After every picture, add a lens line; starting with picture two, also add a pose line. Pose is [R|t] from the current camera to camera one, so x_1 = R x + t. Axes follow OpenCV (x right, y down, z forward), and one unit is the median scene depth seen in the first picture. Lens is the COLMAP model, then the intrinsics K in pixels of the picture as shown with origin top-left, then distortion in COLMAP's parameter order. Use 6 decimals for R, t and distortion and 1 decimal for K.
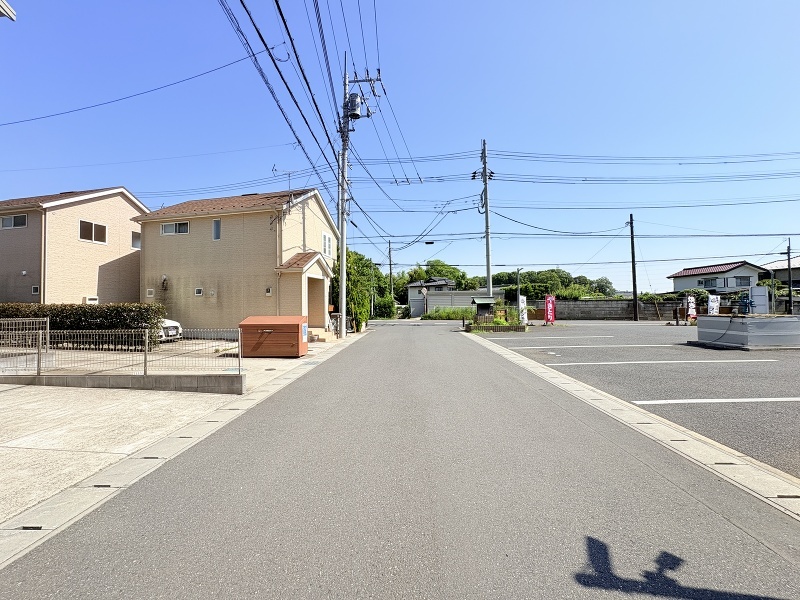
lens RADIAL K [[317.5, 0, 399.6], [0, 317.5, 298.8], [0, 0, 1]] dist [0.002355, -0.000656]
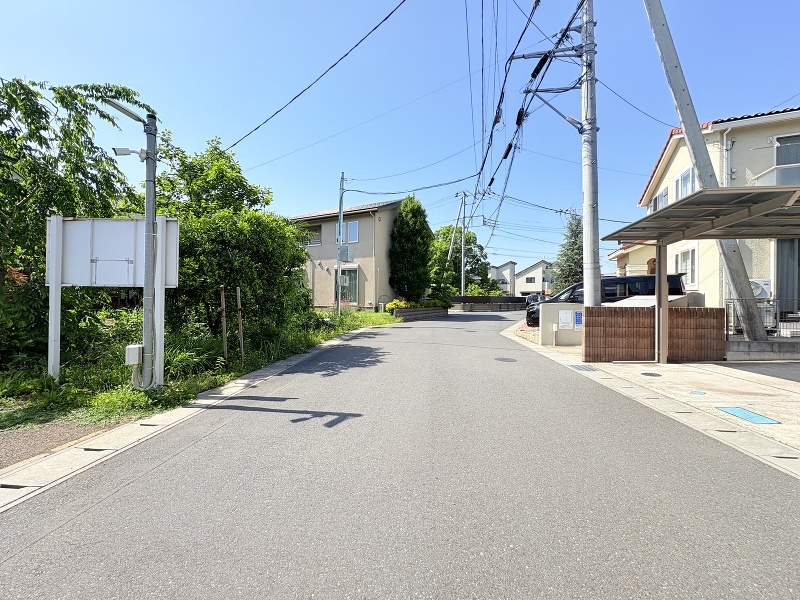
lens RADIAL K [[317.5, 0, 402.9], [0, 317.5, 298.2], [0, 0, 1]] dist [0.002355, -0.000656]
pose [[-0.999215, 0.008927, 0.038587, 0.023802], [0.008047, 0.999706, -0.022886, 0.023496], [-0.038780, -0.022558, -0.998993, 0.320517]]
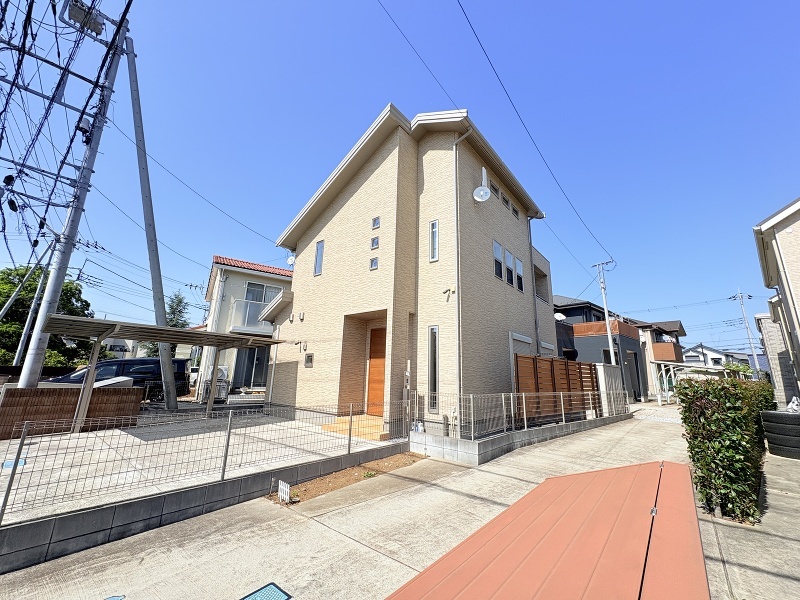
lens RADIAL K [[317.5, 0, 401.2], [0, 317.5, 298.4], [0, 0, 1]] dist [0.002355, -0.000656]
pose [[-0.600263, -0.193894, -0.775944, -0.159374], [-0.004441, 0.970963, -0.239190, 0.007580], [0.799790, -0.140131, -0.583695, 0.659581]]
